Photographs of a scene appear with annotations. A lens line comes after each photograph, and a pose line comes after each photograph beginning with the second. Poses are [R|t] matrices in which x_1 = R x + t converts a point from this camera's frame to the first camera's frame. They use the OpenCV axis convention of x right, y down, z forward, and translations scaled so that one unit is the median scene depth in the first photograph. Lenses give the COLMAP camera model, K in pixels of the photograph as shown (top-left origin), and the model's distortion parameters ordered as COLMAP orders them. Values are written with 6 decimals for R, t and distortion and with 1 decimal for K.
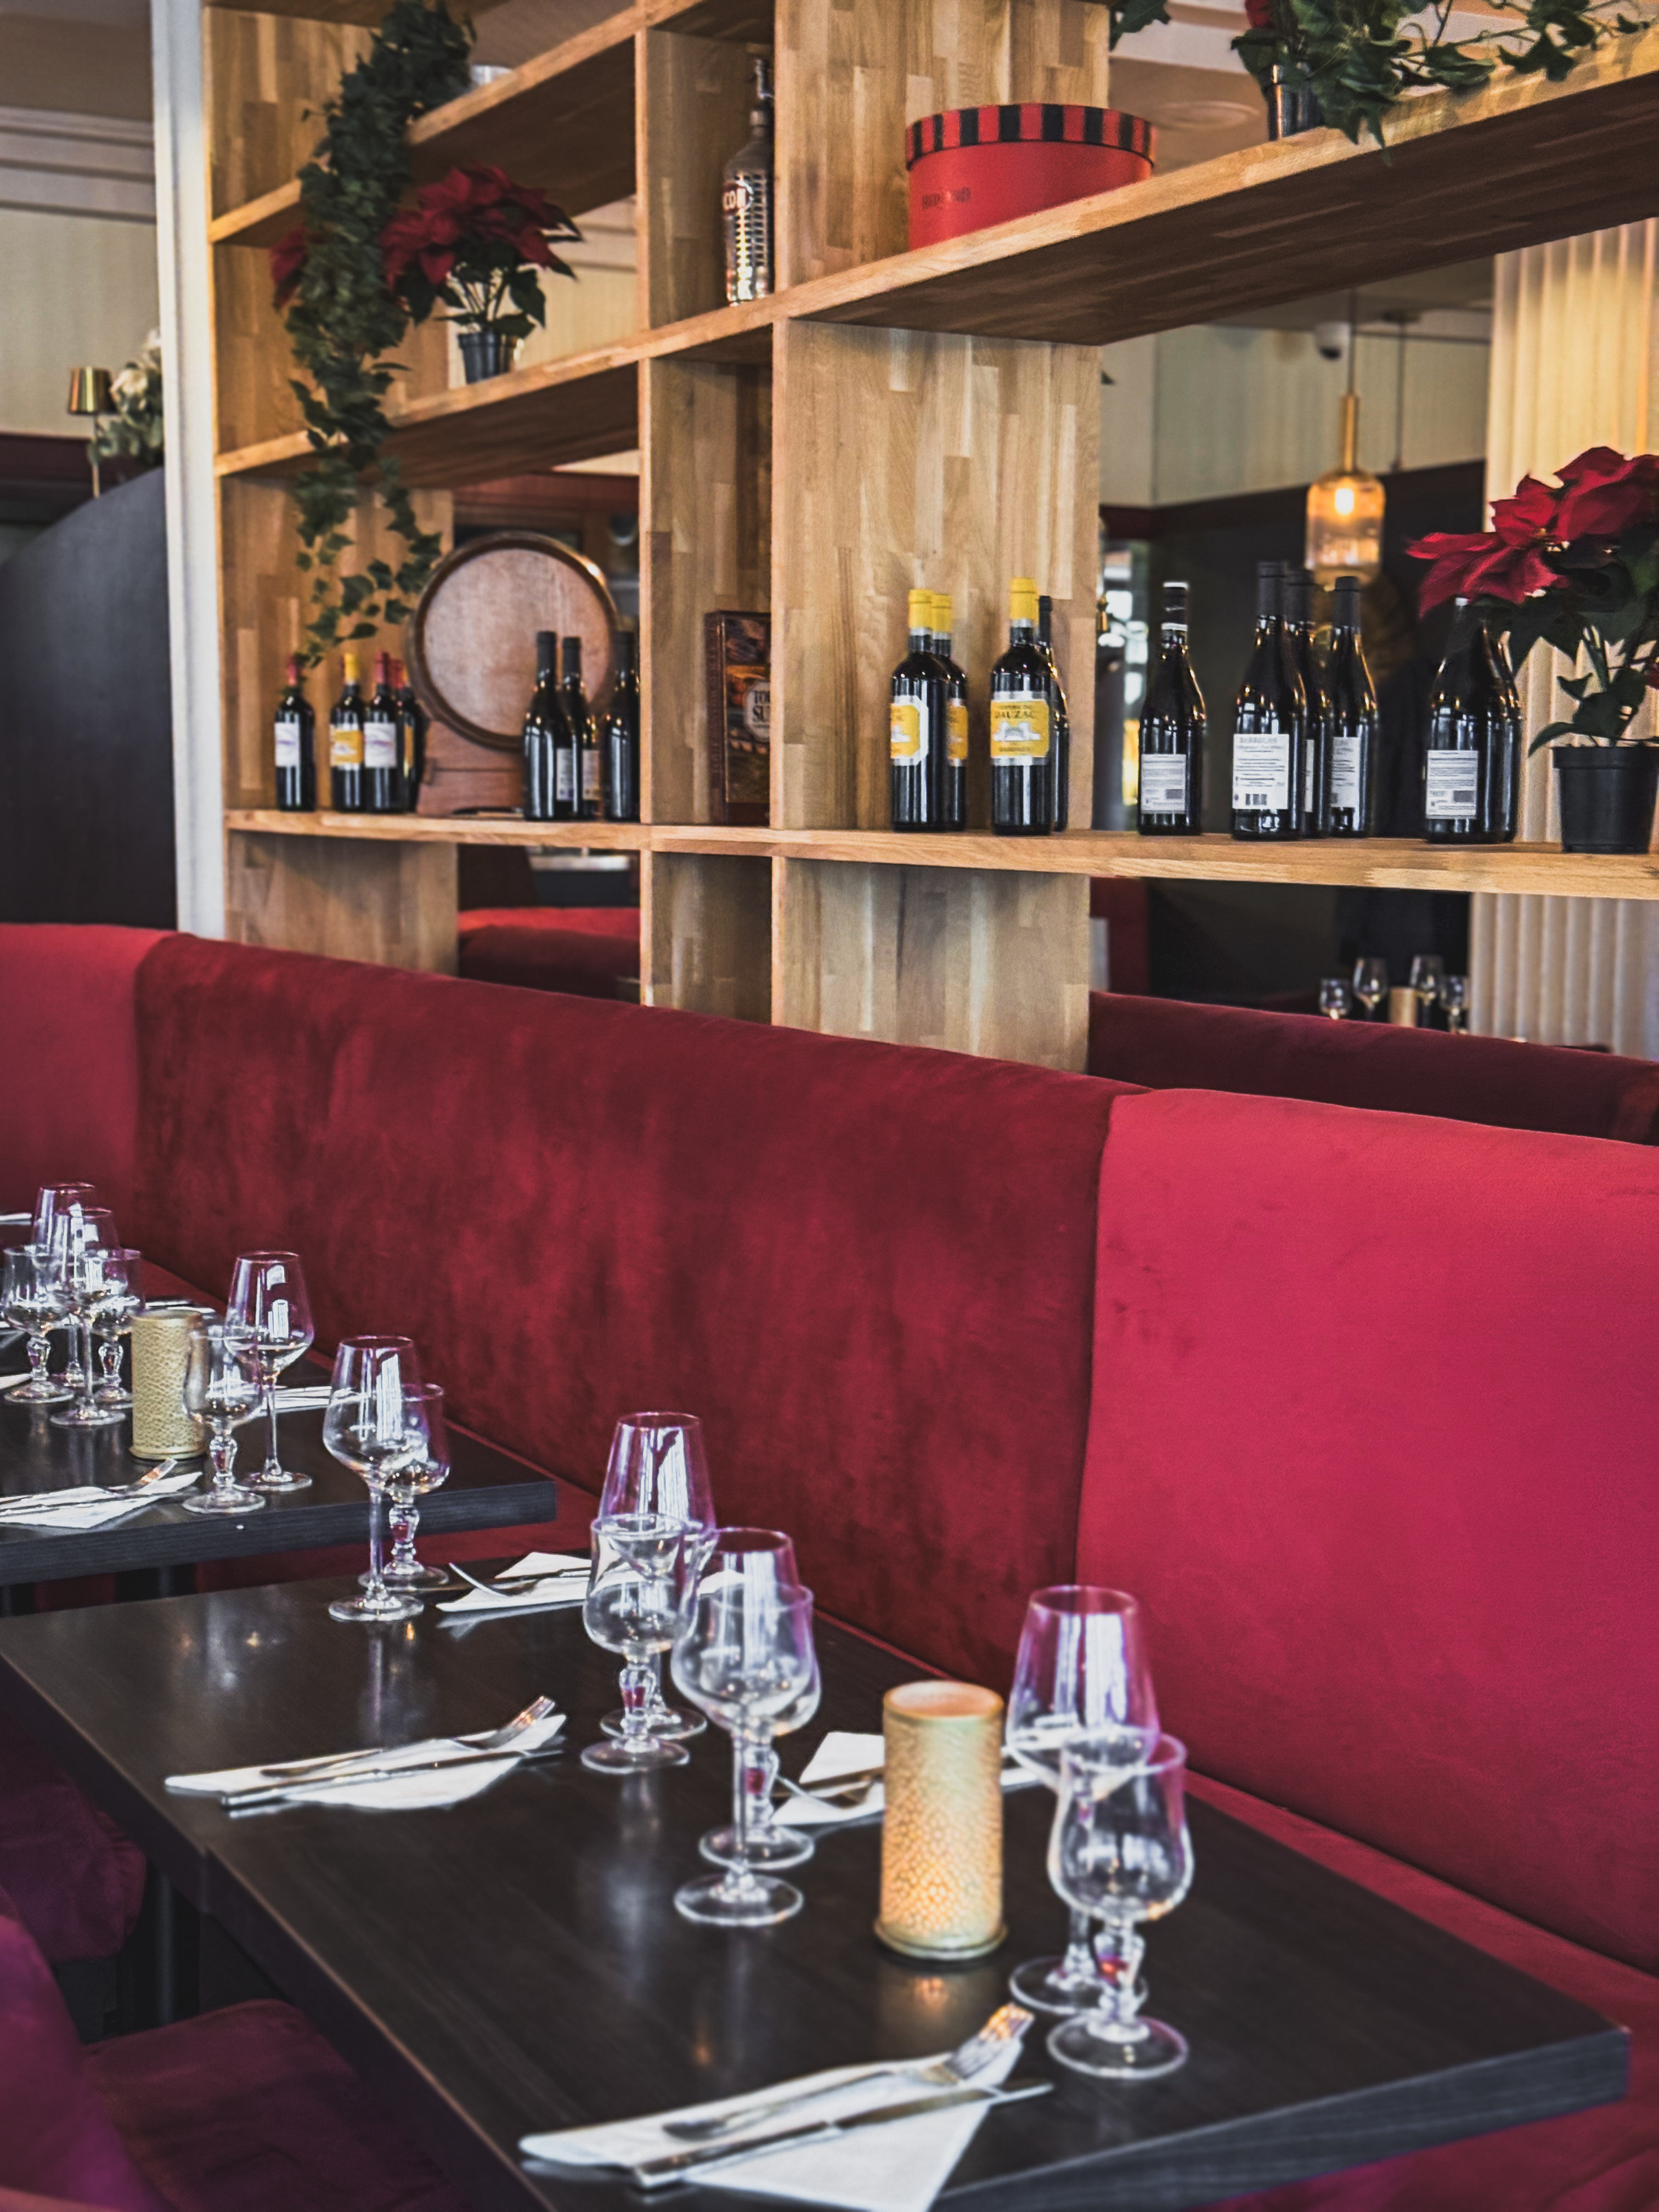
lens RADIAL K [[3054.4, 0, 829.5], [0, 3054.4, 1106.0], [0, 0, 1]] dist [0.148509, -0.138852]
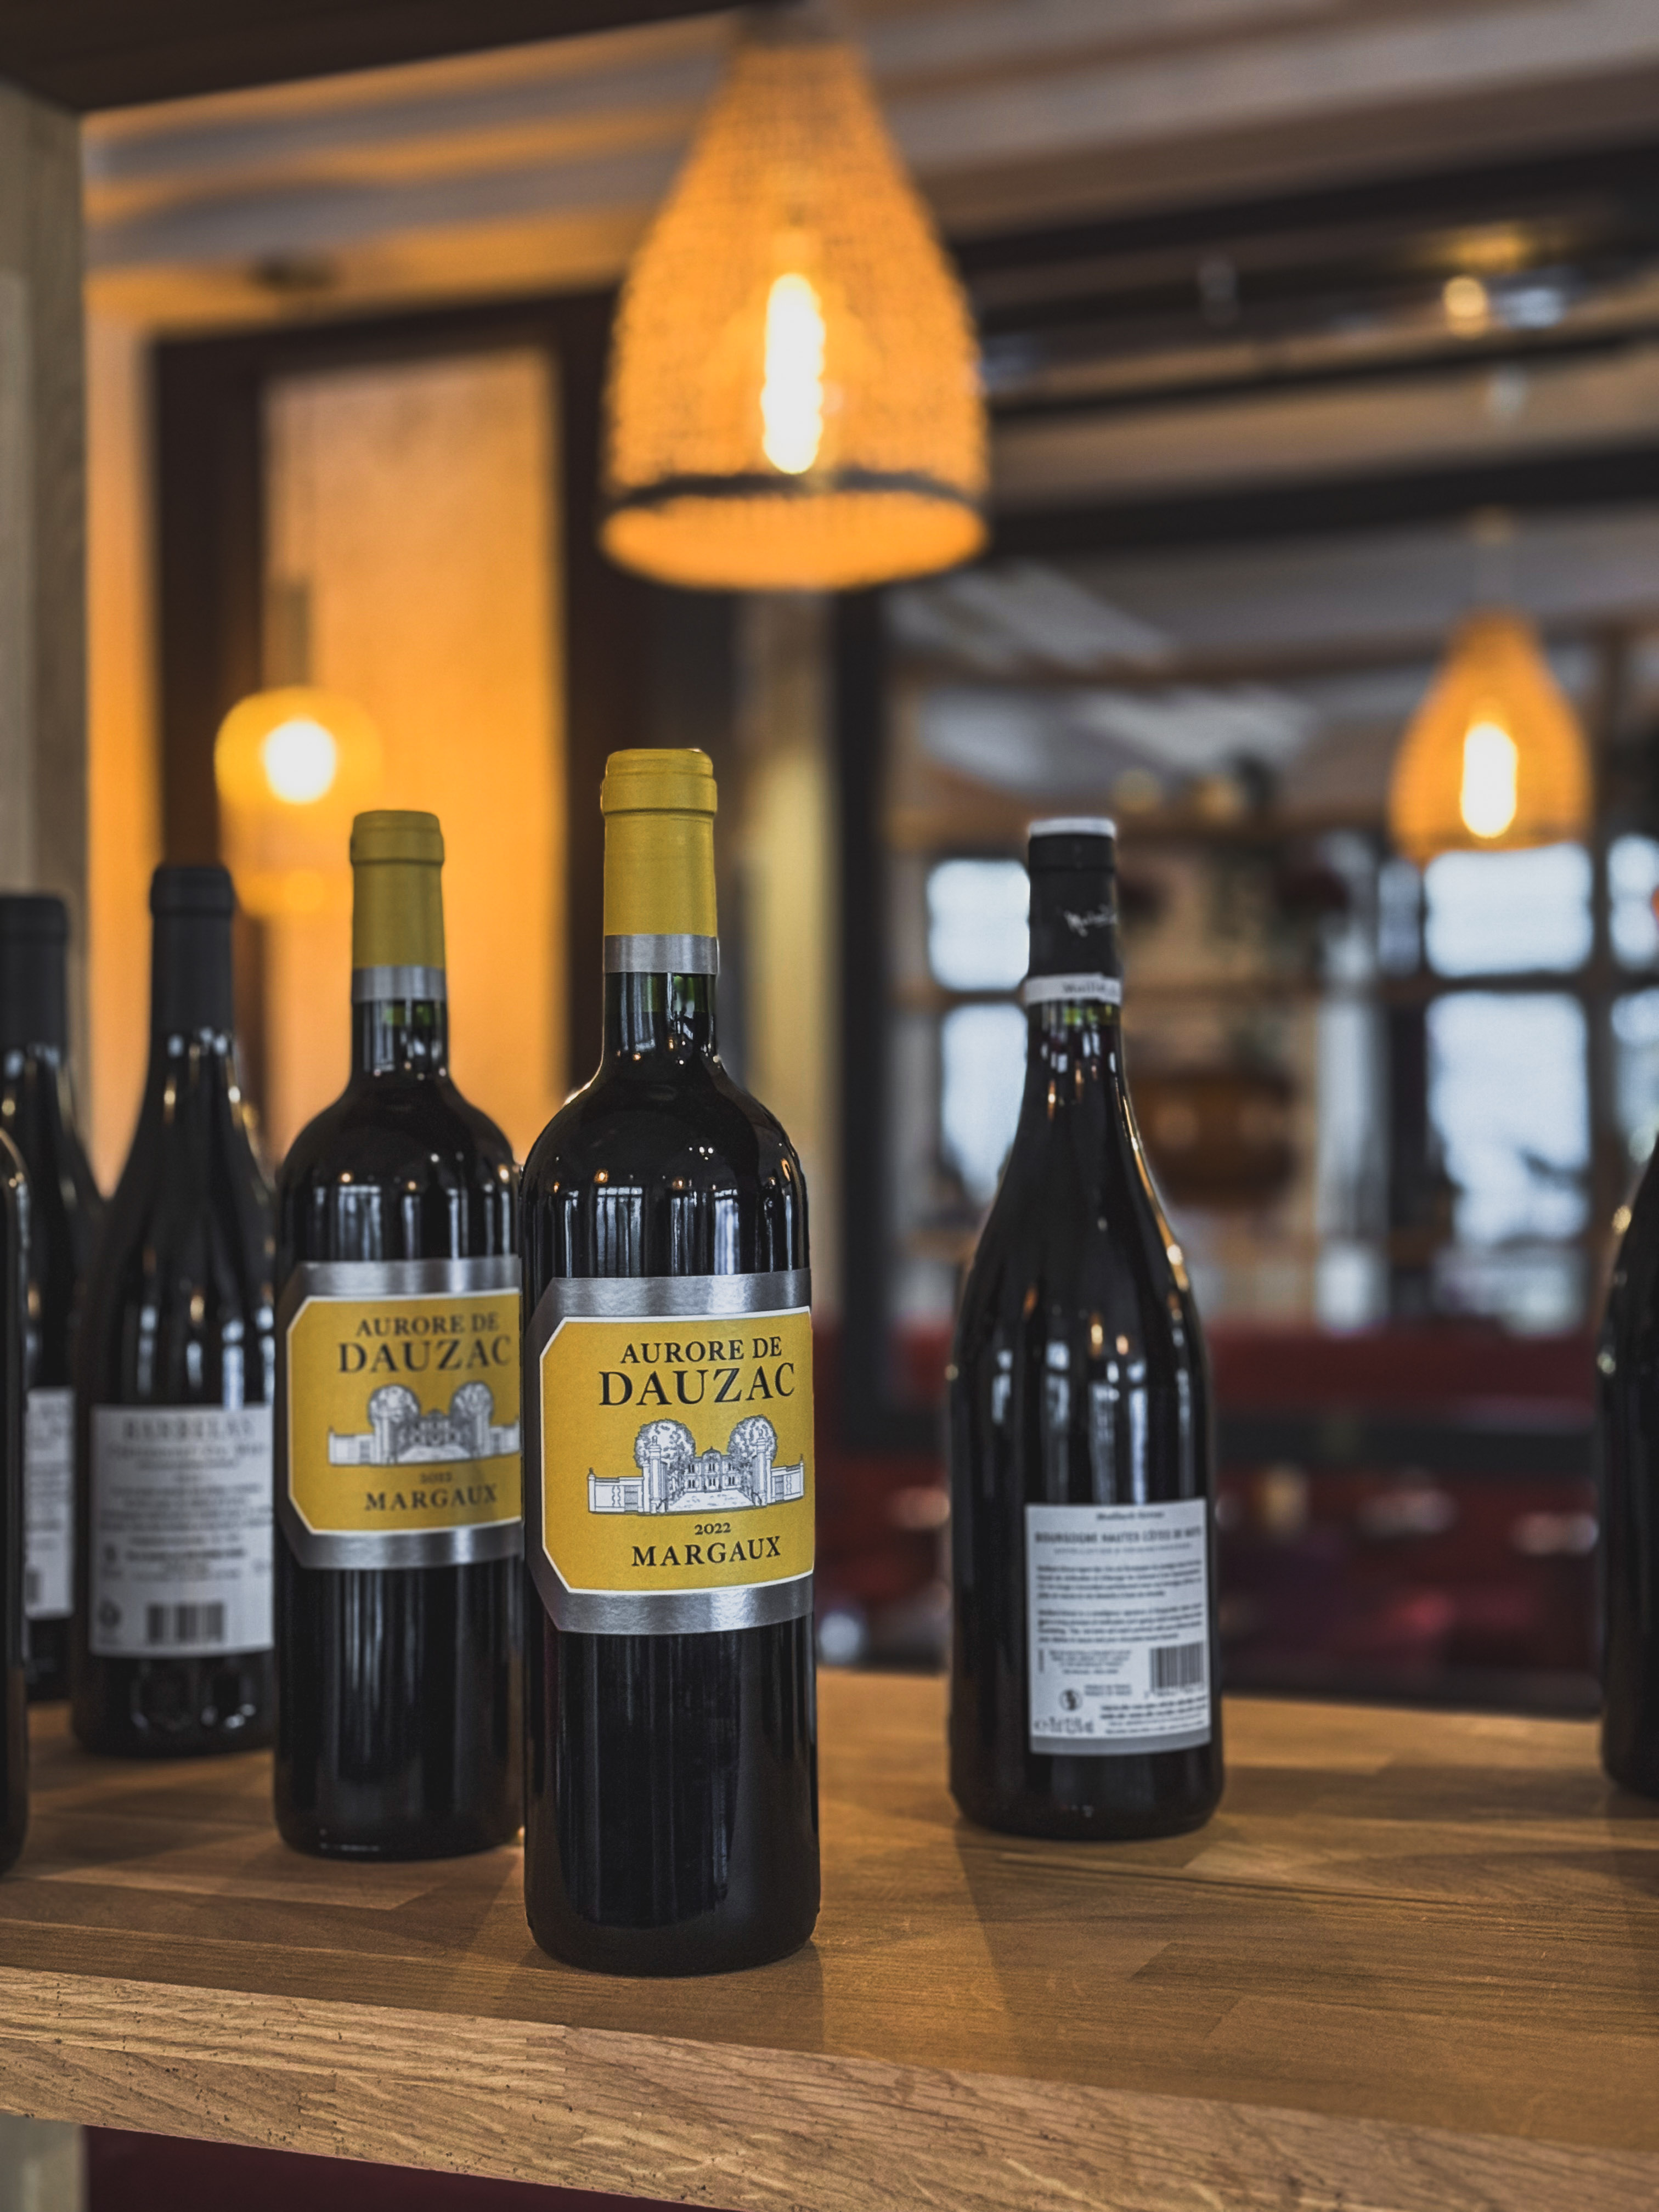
lens RADIAL K [[3054.4, 0, 829.5], [0, 3054.4, 1106.0], [0, 0, 1]] dist [0.148509, -0.138852]
pose [[0.776156, -0.007669, 0.630495, -0.055826], [0.081843, 0.992692, -0.088676, -0.112614], [-0.625207, 0.120428, 0.771112, 0.732782]]
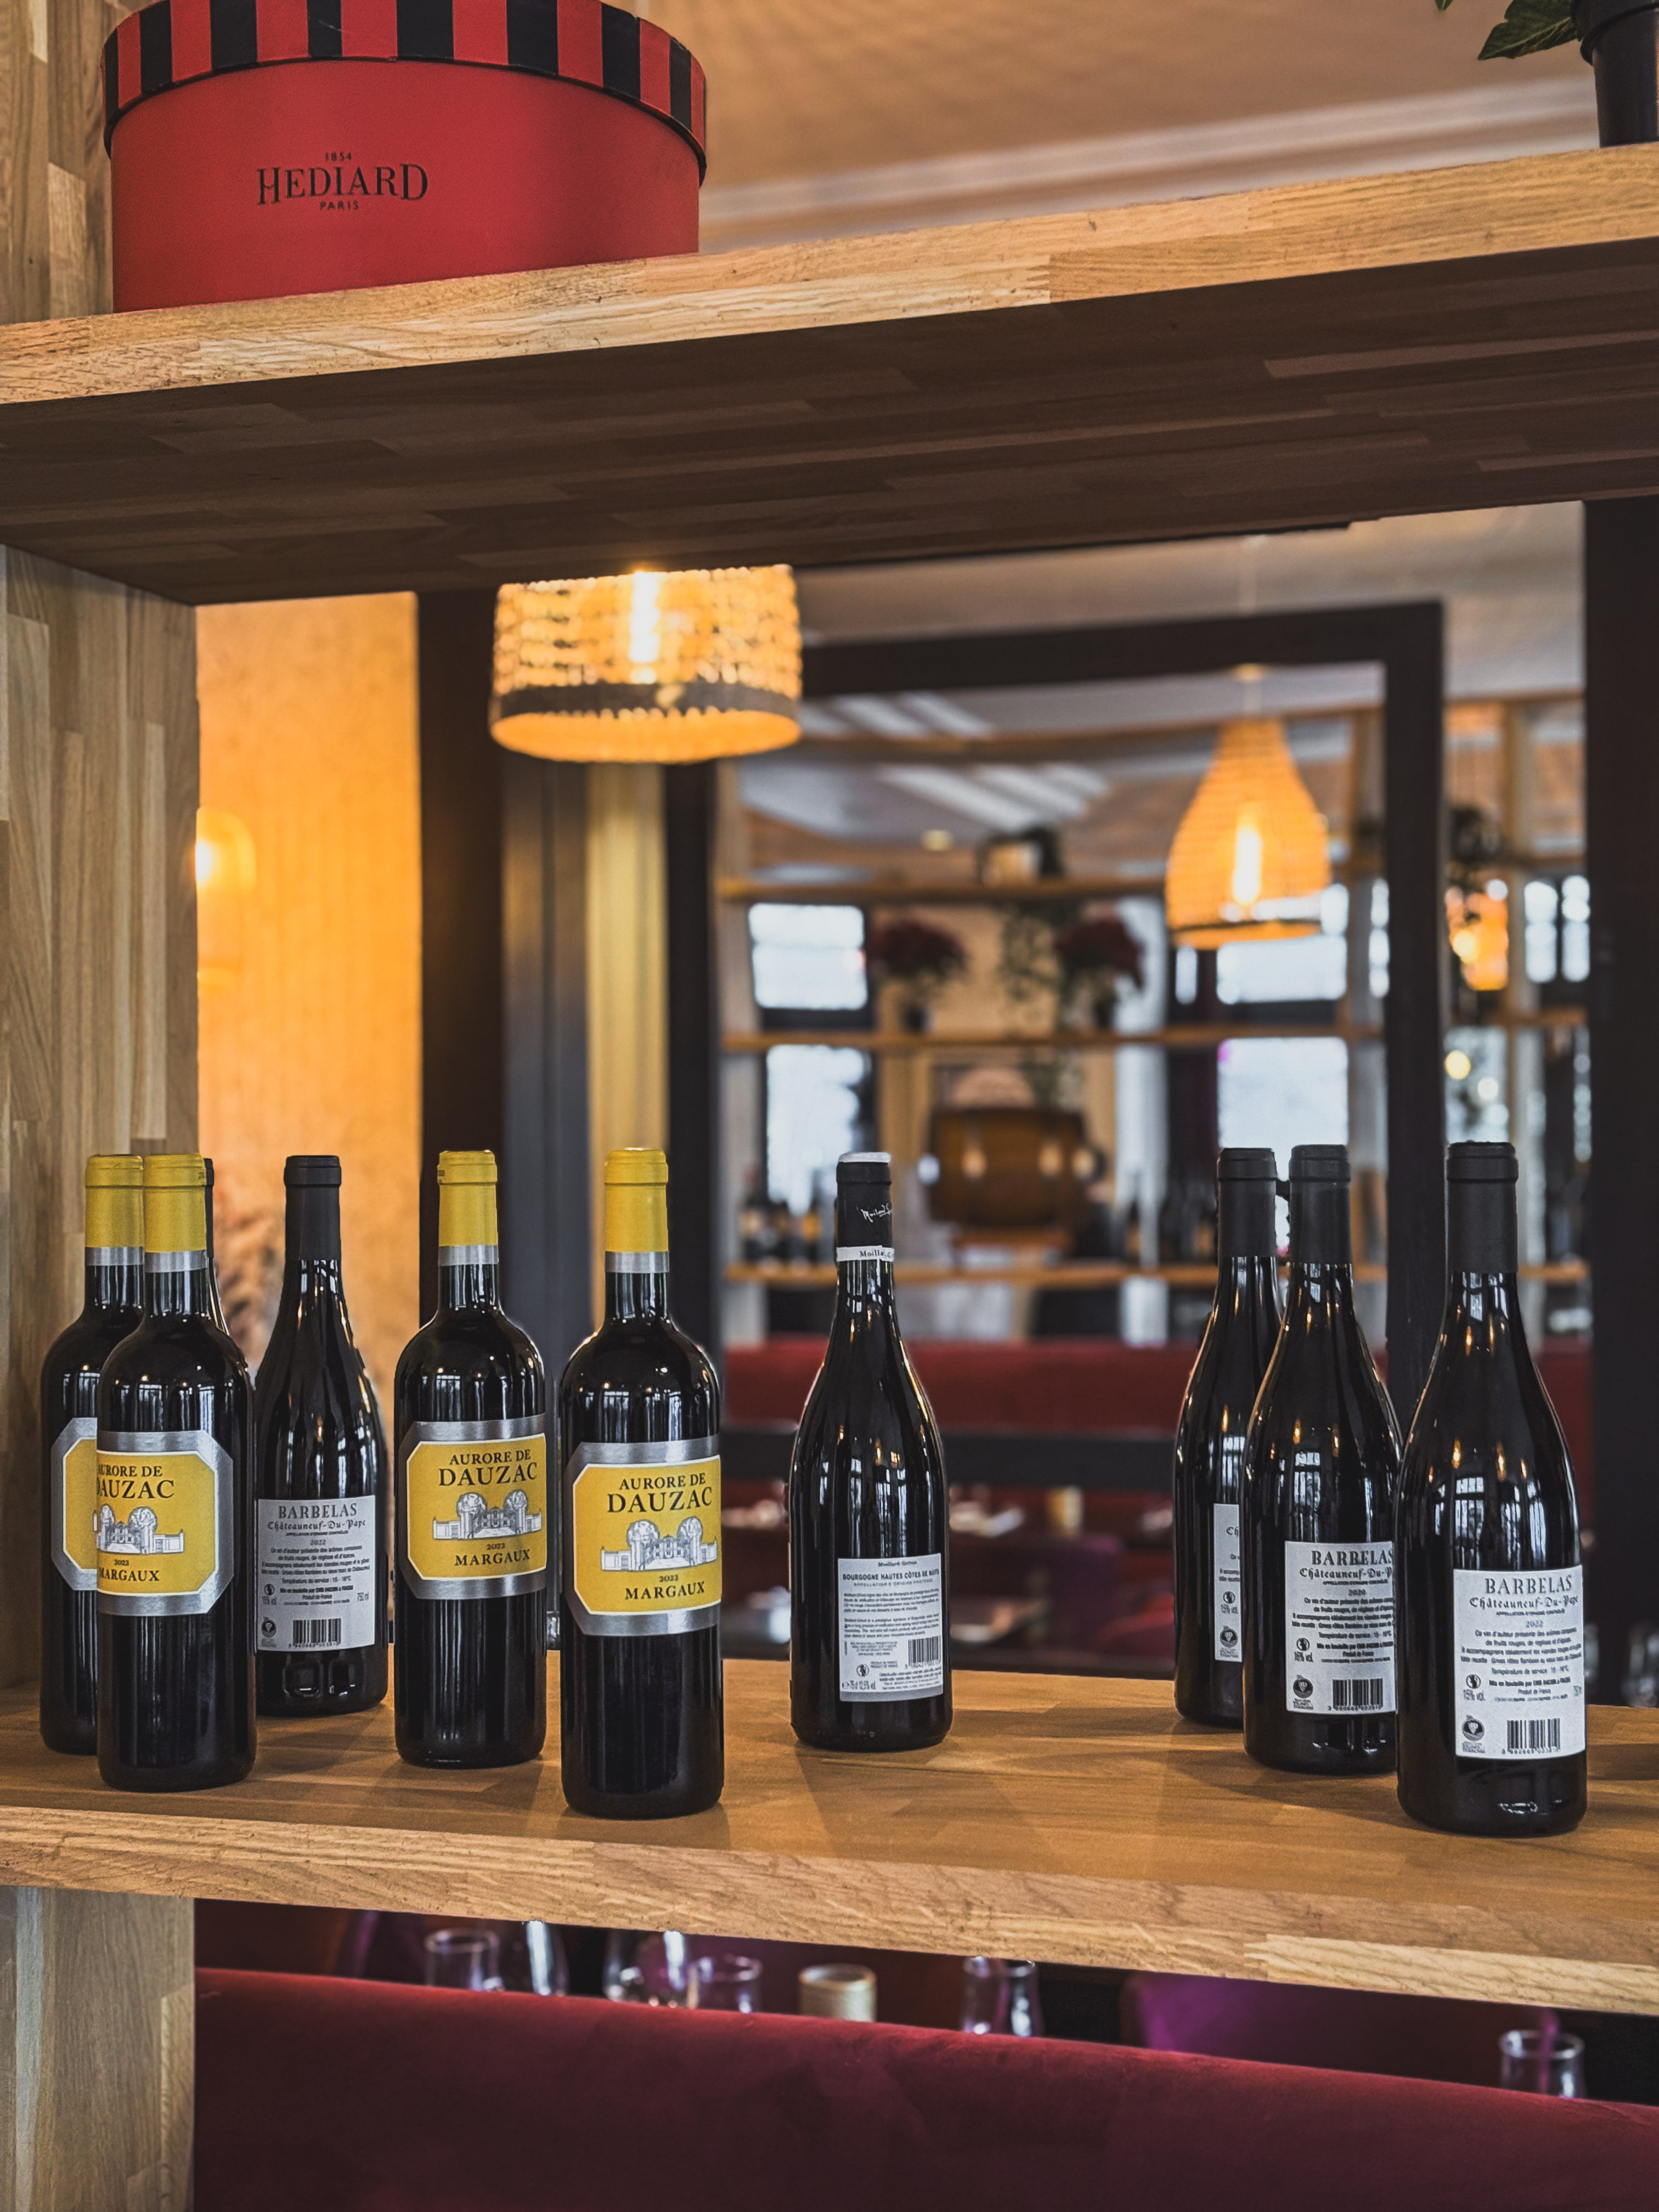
lens RADIAL K [[3054.4, 0, 829.5], [0, 3054.4, 1106.0], [0, 0, 1]] dist [0.148509, -0.138852]
pose [[0.736462, -0.007769, 0.676435, -0.161462], [0.087276, 0.992668, -0.083620, -0.126219], [-0.670826, 0.120619, 0.731740, 0.615390]]
